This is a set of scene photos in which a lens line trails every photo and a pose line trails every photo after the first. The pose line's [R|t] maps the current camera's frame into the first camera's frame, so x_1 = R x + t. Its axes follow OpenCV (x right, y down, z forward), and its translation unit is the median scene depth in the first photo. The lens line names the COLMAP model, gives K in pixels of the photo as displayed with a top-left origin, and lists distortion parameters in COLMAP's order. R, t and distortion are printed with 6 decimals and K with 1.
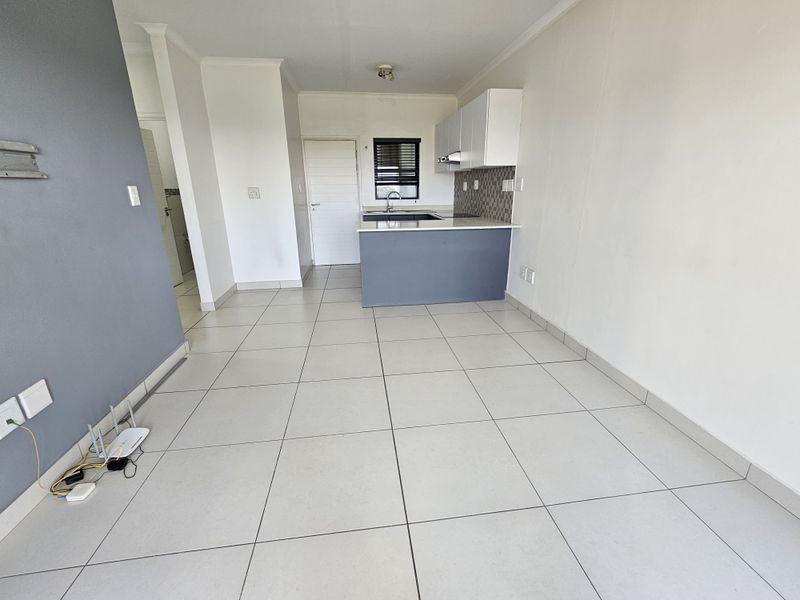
lens RADIAL K [[354.4, 0, 403.1], [0, 354.4, 303.1], [0, 0, 1]] dist [-0.001009, -0.001056]
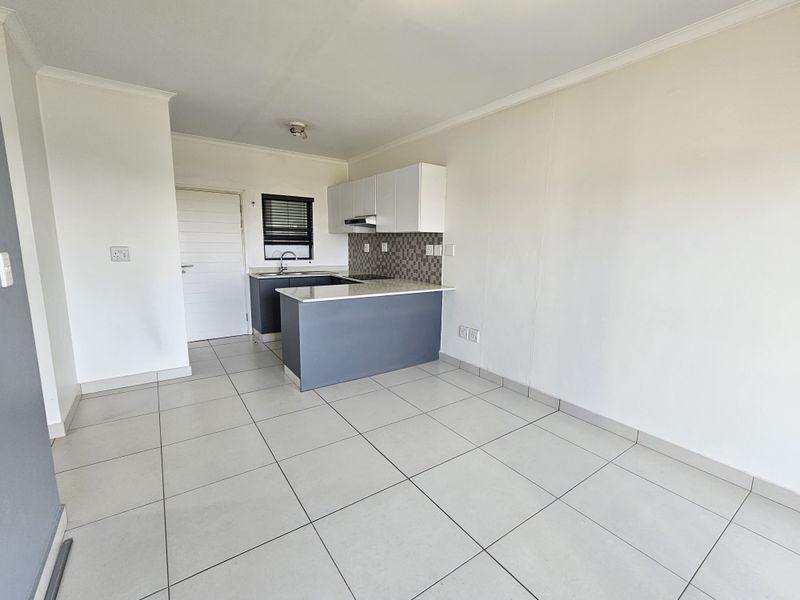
lens RADIAL K [[354.4, 0, 402.7], [0, 354.4, 301.8], [0, 0, 1]] dist [-0.001009, -0.001056]
pose [[0.887030, -0.052028, 0.458771, -0.232207], [0.120469, 0.985292, -0.121187, -0.055474], [-0.445719, 0.162765, 0.880251, 0.120996]]
